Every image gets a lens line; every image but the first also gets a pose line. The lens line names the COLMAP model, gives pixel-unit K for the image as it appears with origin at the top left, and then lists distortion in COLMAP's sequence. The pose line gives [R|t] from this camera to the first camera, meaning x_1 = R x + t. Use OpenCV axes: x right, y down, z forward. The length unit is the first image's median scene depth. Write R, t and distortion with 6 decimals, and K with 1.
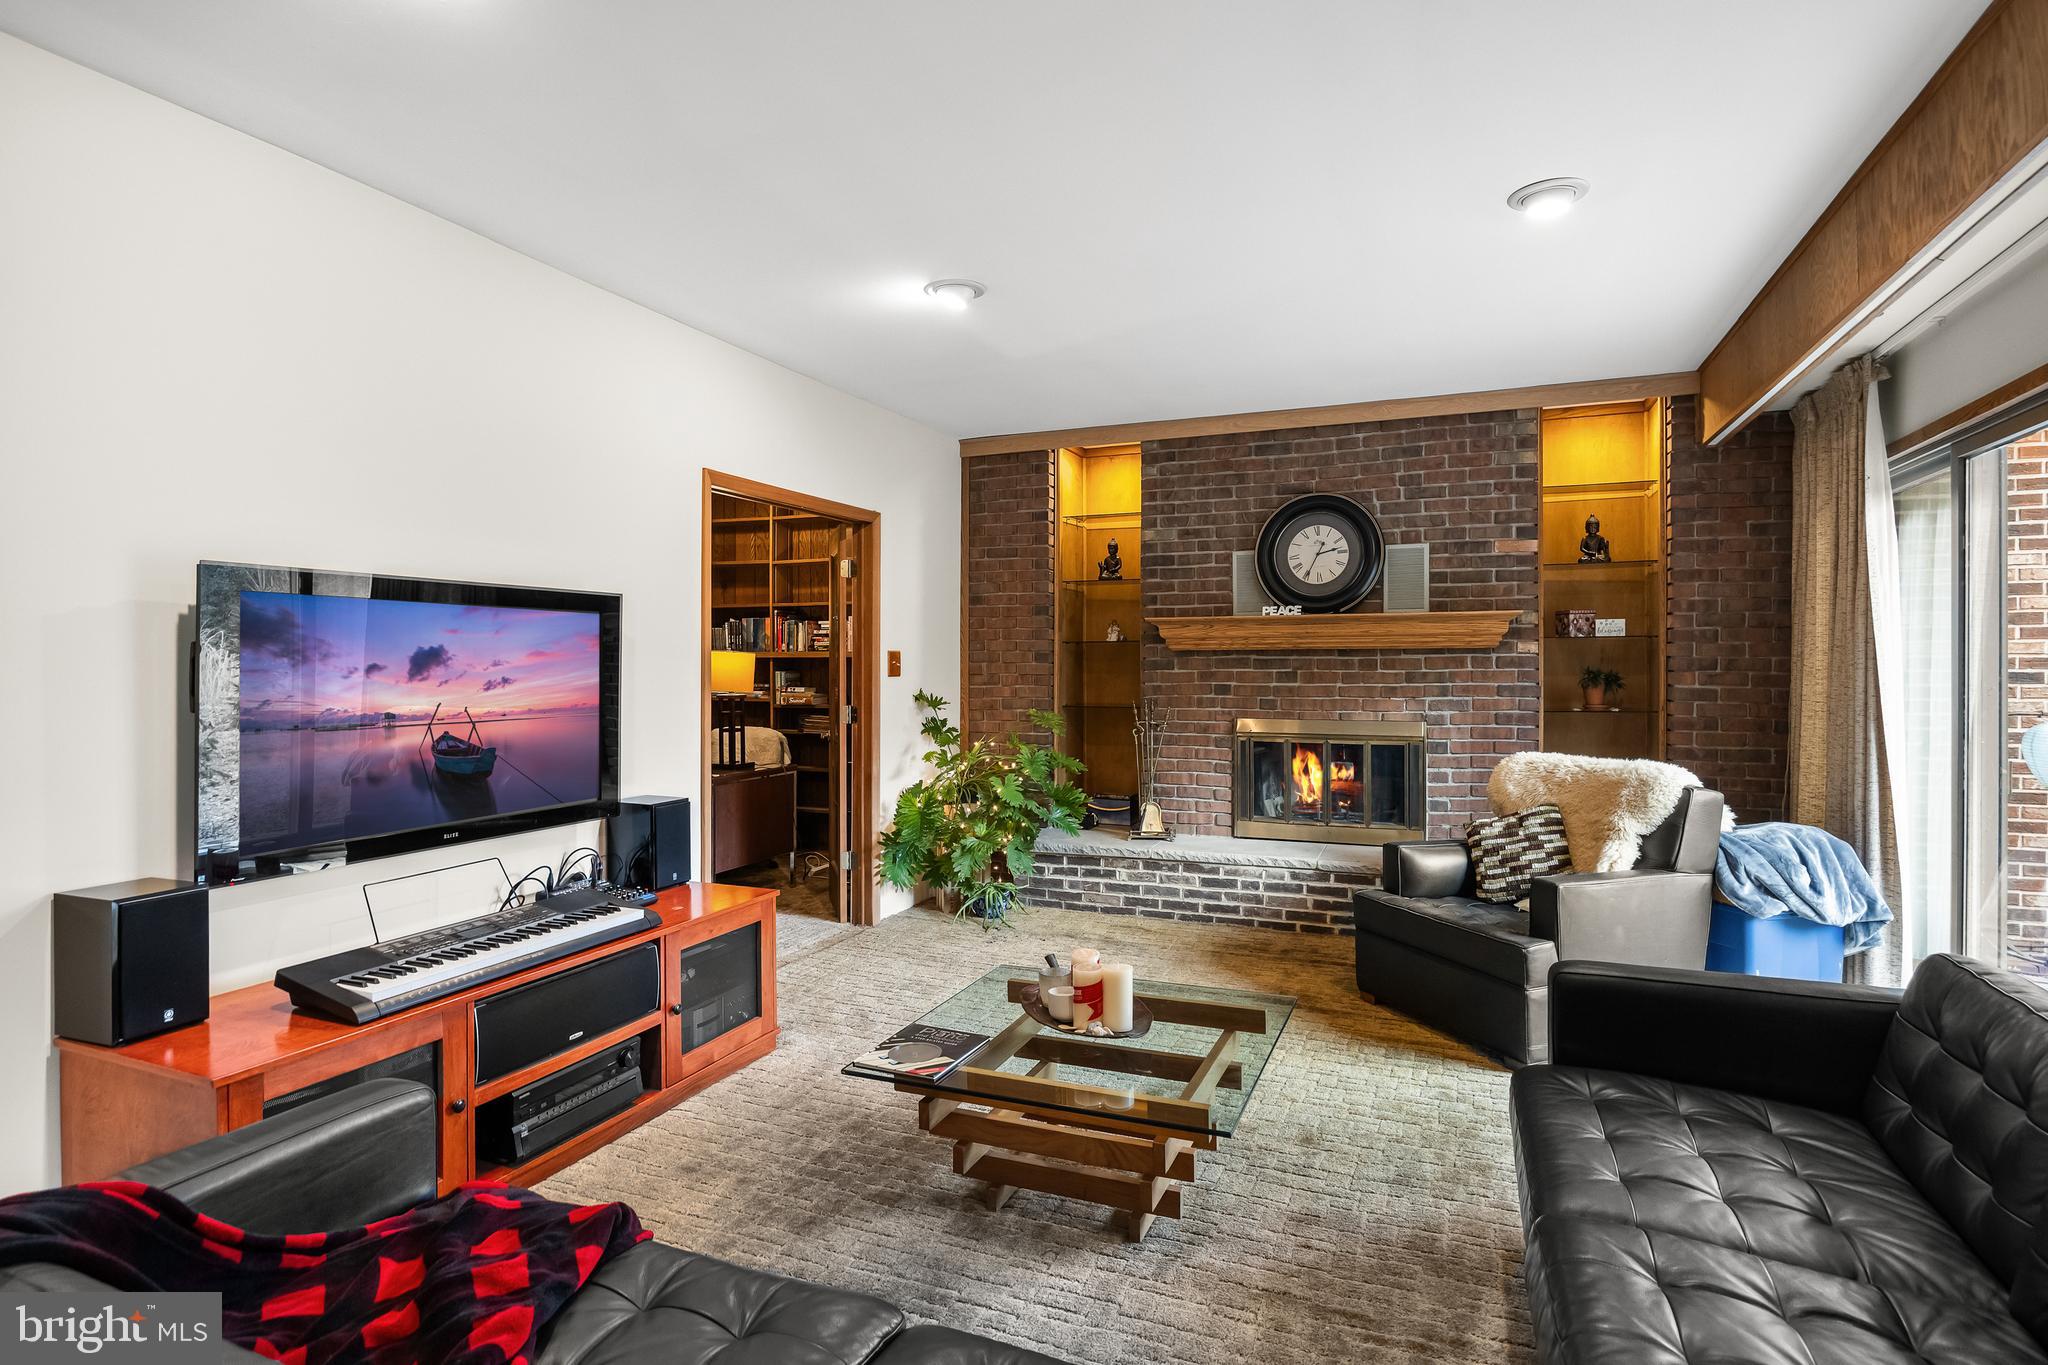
lens RADIAL K [[1064.4, 0, 1022.3], [0, 1064.4, 674.4], [0, 0, 1]] dist [0.000432, -0.000031]
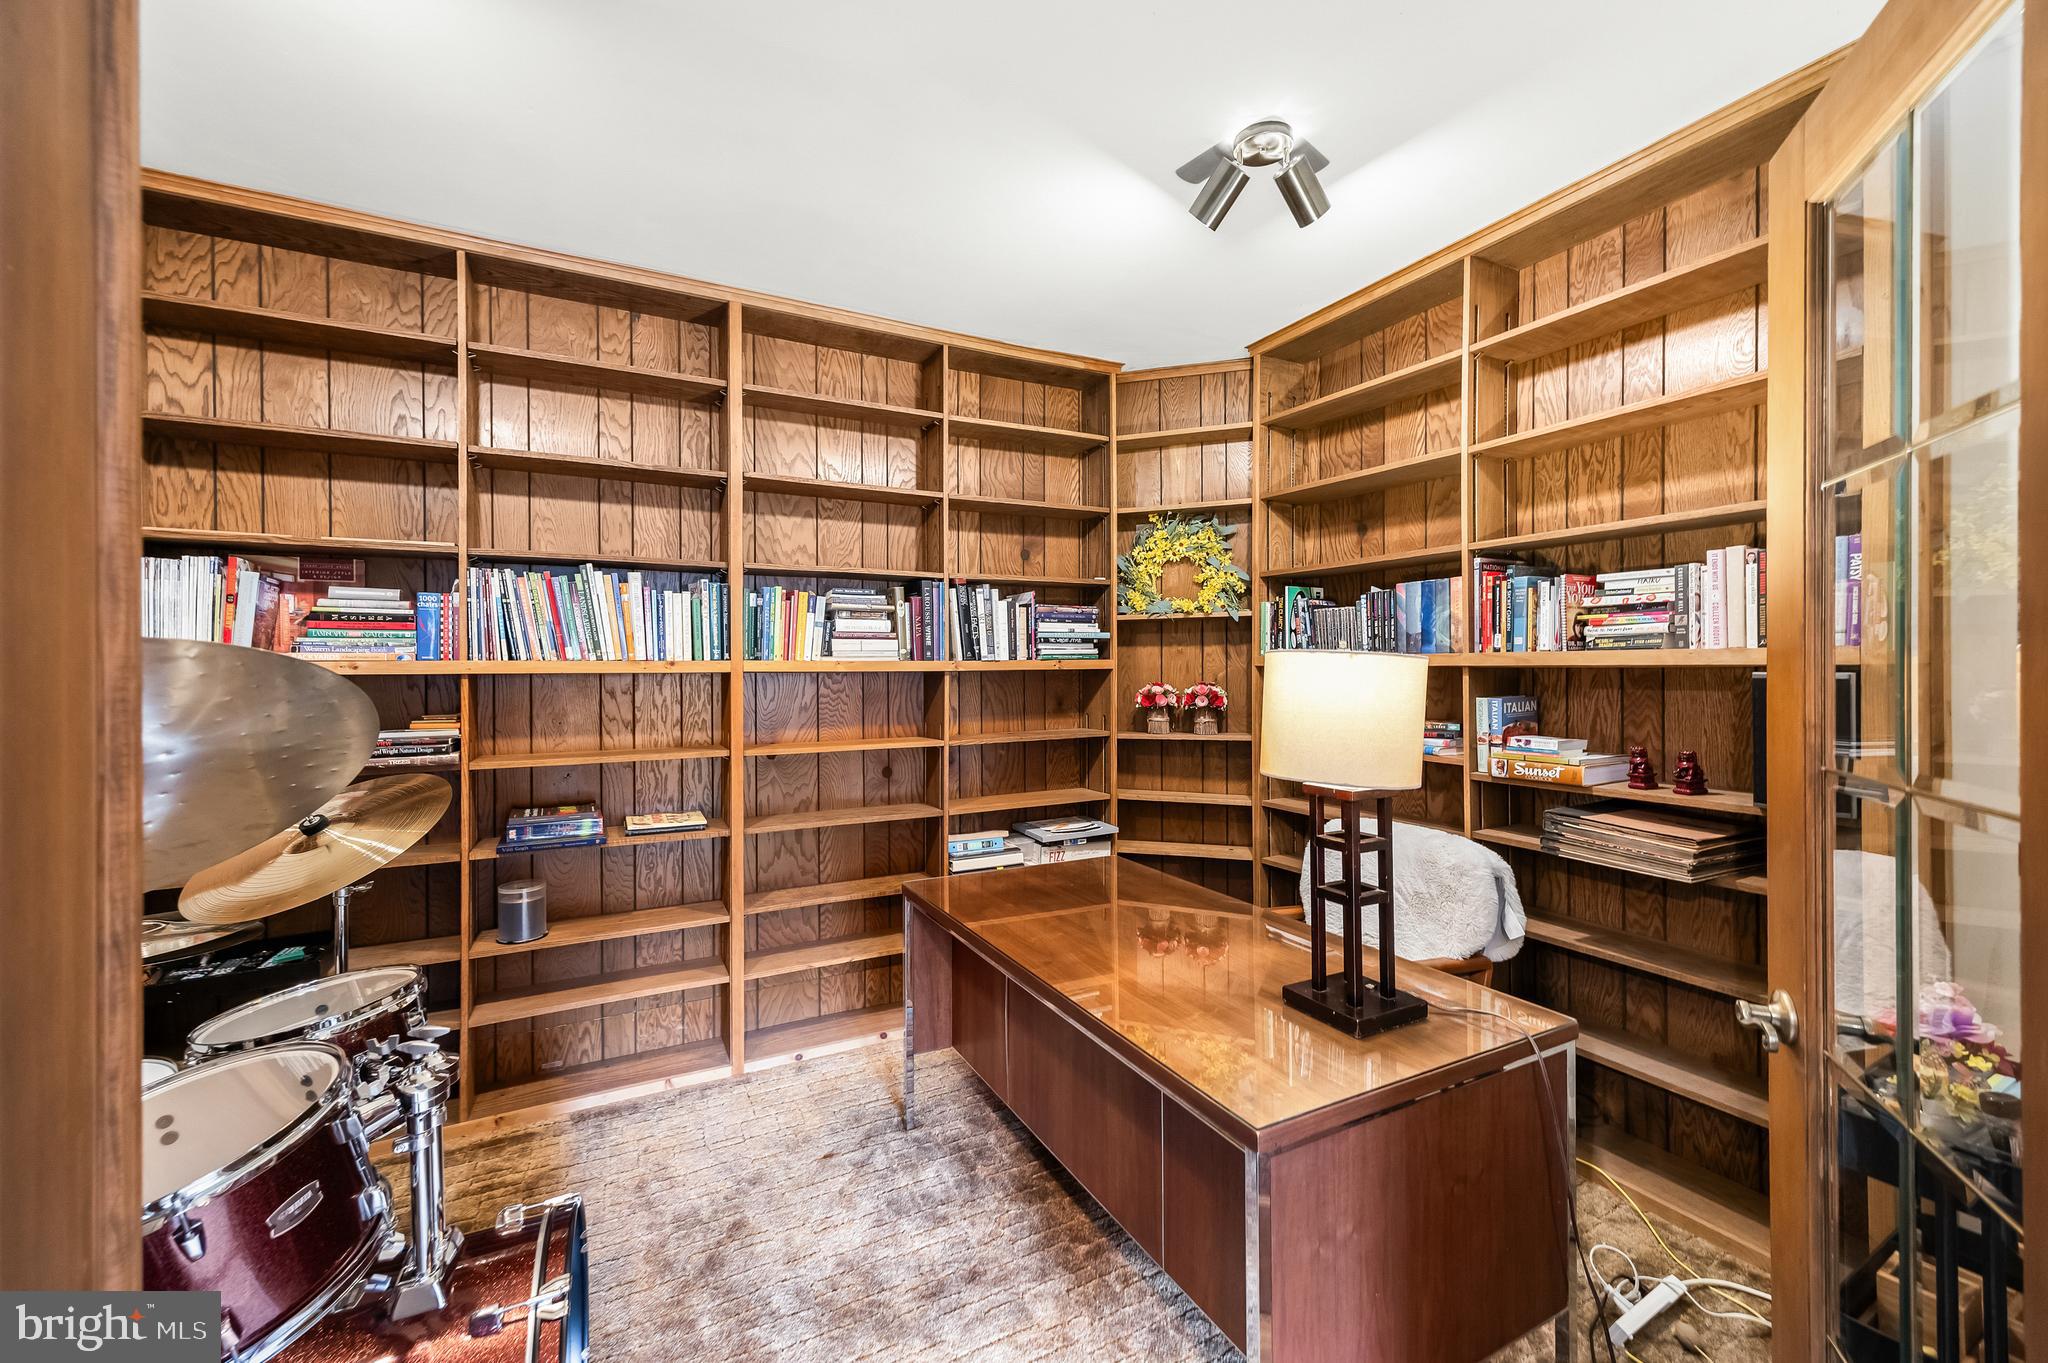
lens RADIAL K [[820.9, 0, 1022.0], [0, 820.9, 674.8], [0, 0, 1]] dist [0.002639, 0.000077]
pose [[0.764010, 0.000205, -0.645204, -0.157045], [-0.000116, 1.000000, 0.000181, -0.012372], [0.645204, -0.000064, 0.764010, 0.622626]]
